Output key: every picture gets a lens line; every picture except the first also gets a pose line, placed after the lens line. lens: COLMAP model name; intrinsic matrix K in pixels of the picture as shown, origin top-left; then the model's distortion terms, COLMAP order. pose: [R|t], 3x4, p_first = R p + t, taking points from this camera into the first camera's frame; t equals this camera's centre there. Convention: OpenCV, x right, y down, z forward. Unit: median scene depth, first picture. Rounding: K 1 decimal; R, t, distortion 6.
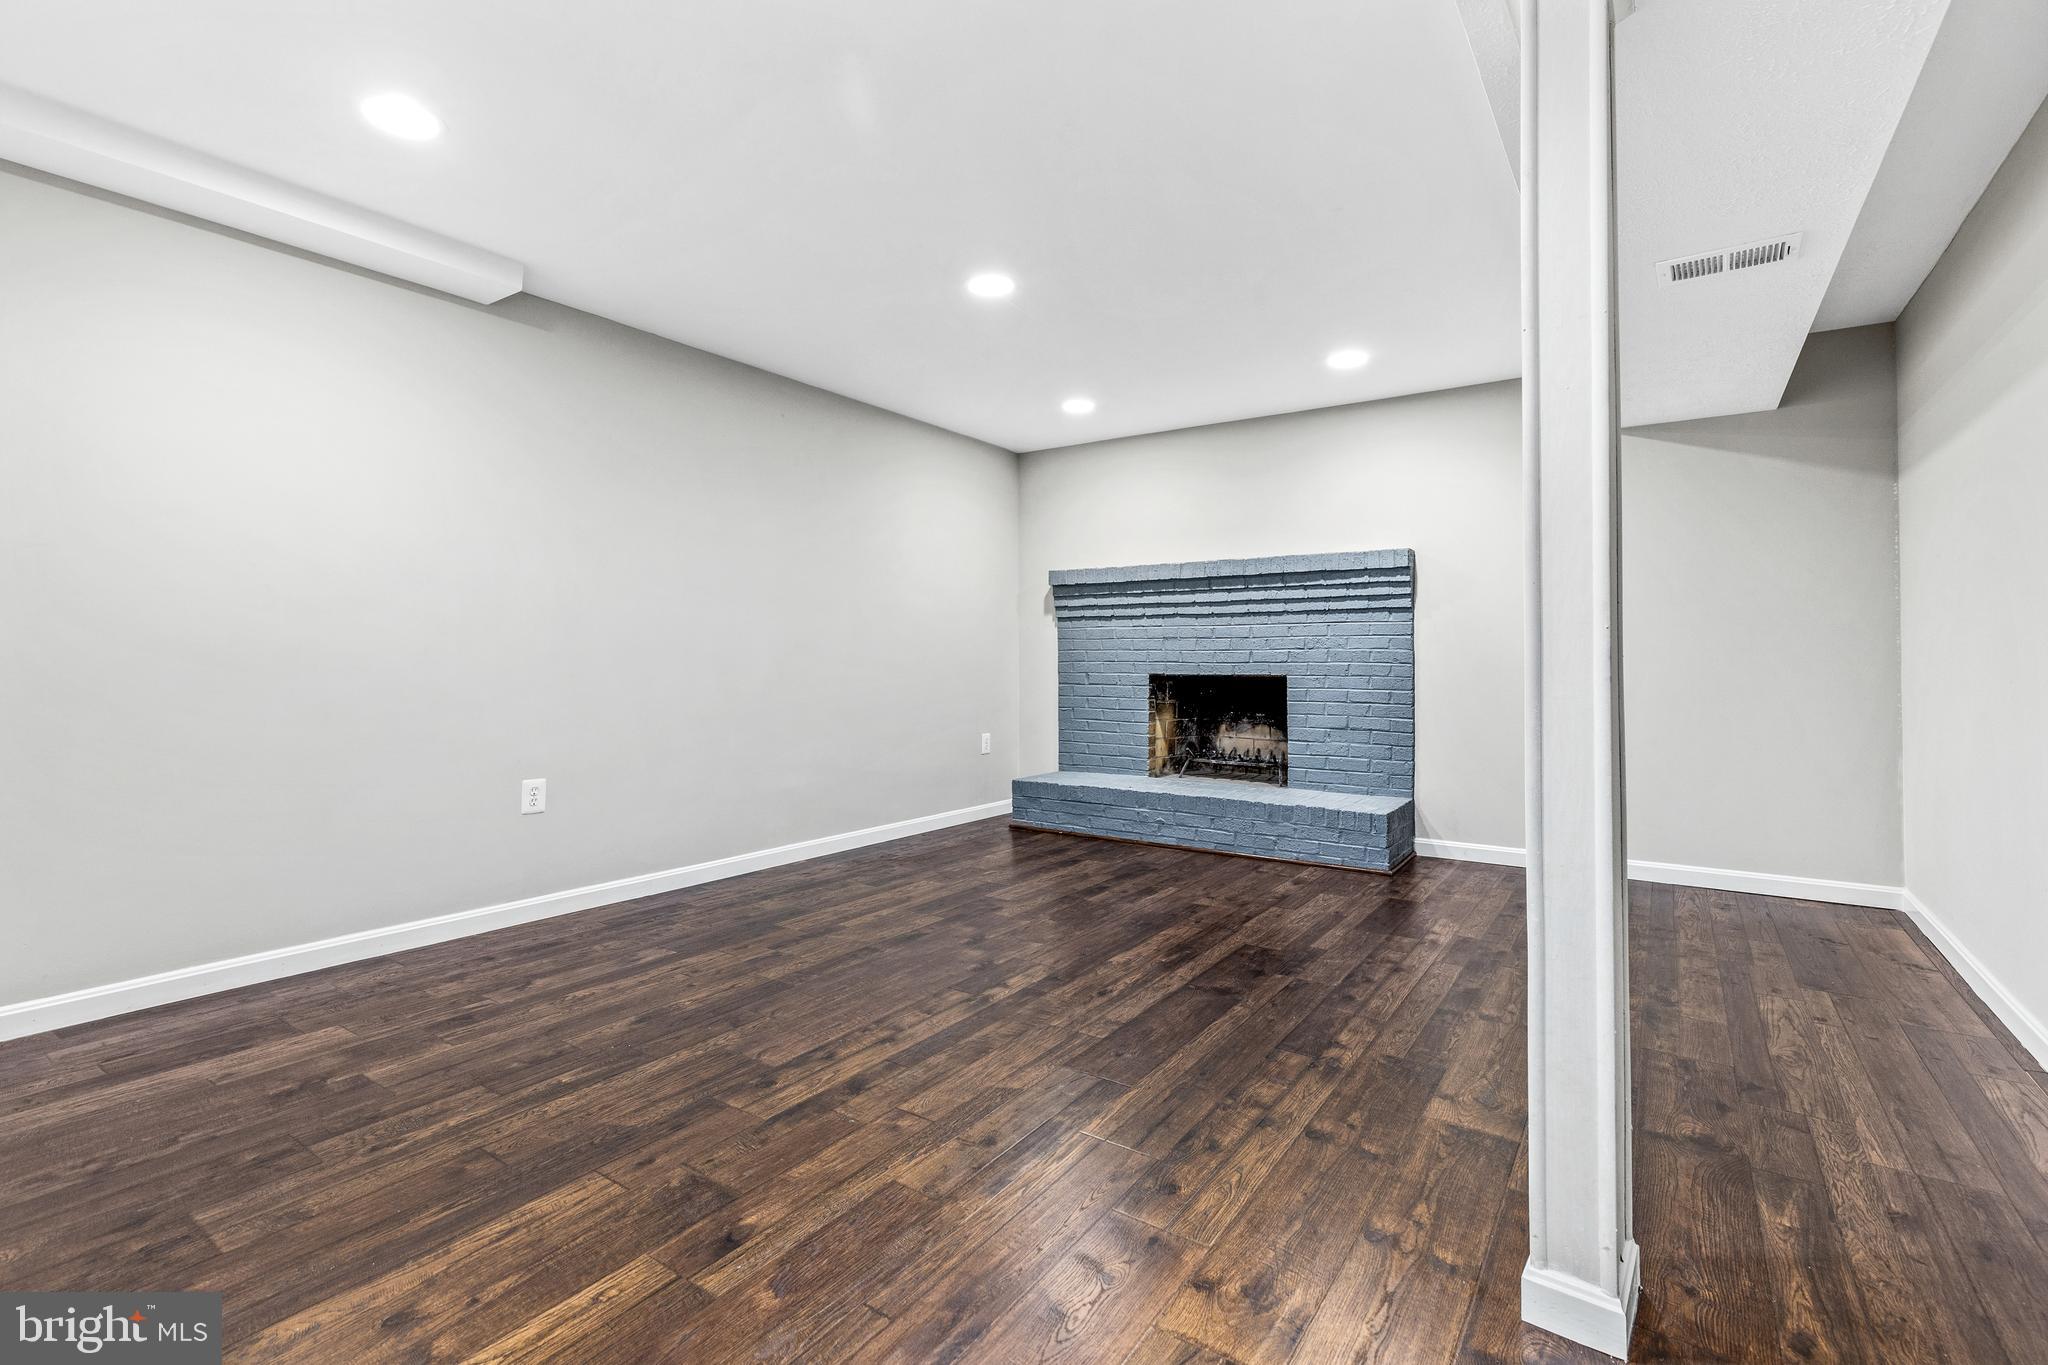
lens RADIAL K [[919.4, 0, 1030.8], [0, 919.4, 675.2], [0, 0, 1]] dist [0.000472, -0.000109]
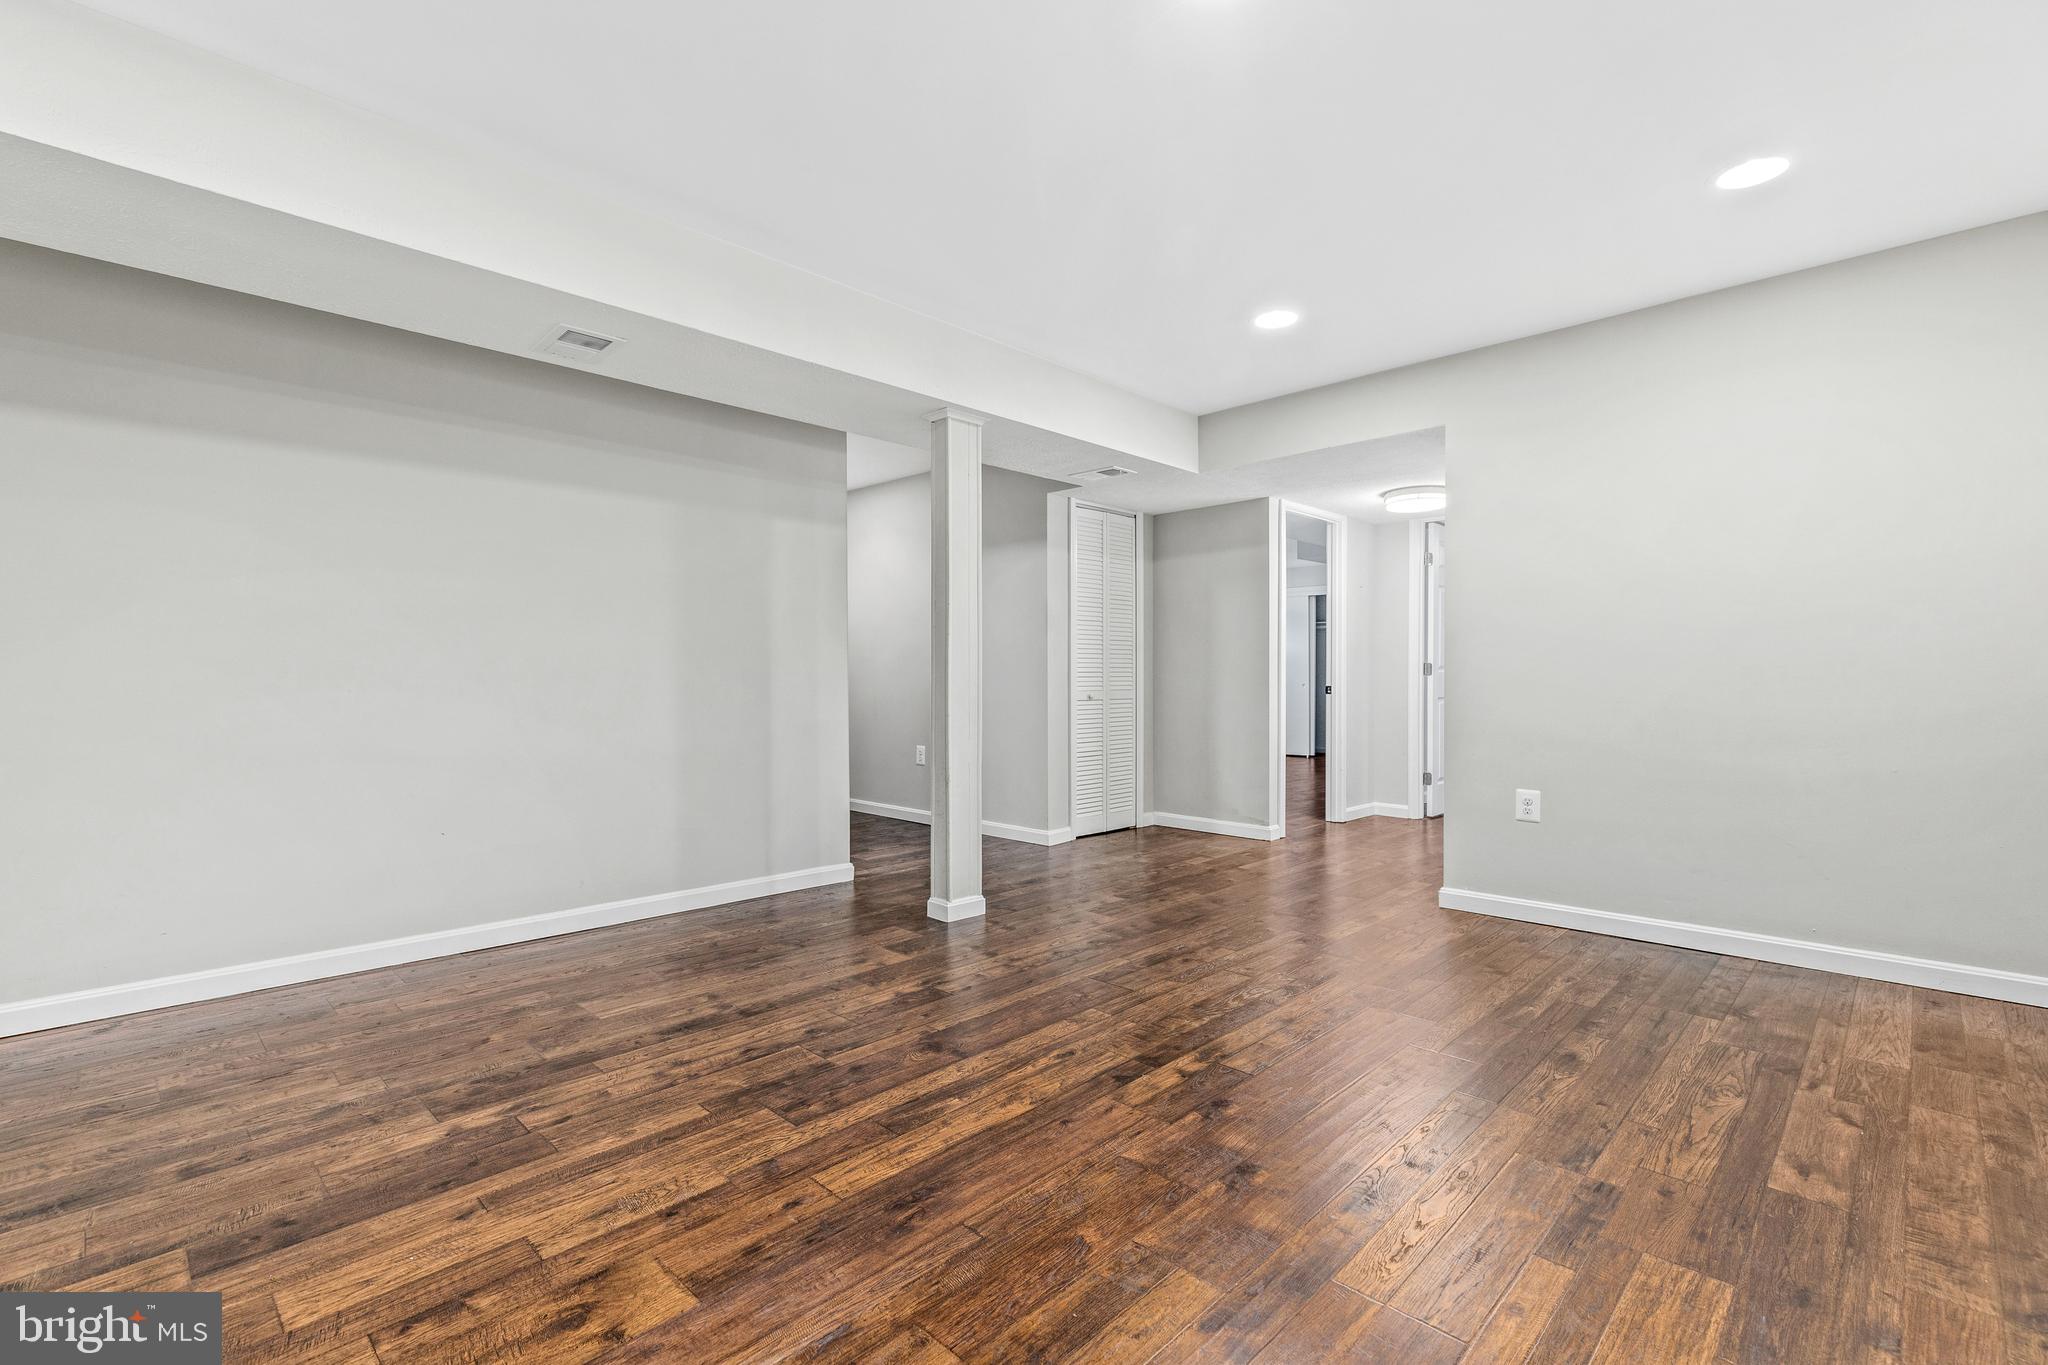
lens RADIAL K [[919.4, 0, 1030.8], [0, 919.4, 675.2], [0, 0, 1]] dist [0.000472, -0.000109]
pose [[-0.985604, -0.002372, 0.169056, -0.033336], [-0.000153, 0.999914, 0.013142, -0.026416], [-0.169072, 0.012927, -0.985519, 1.875753]]
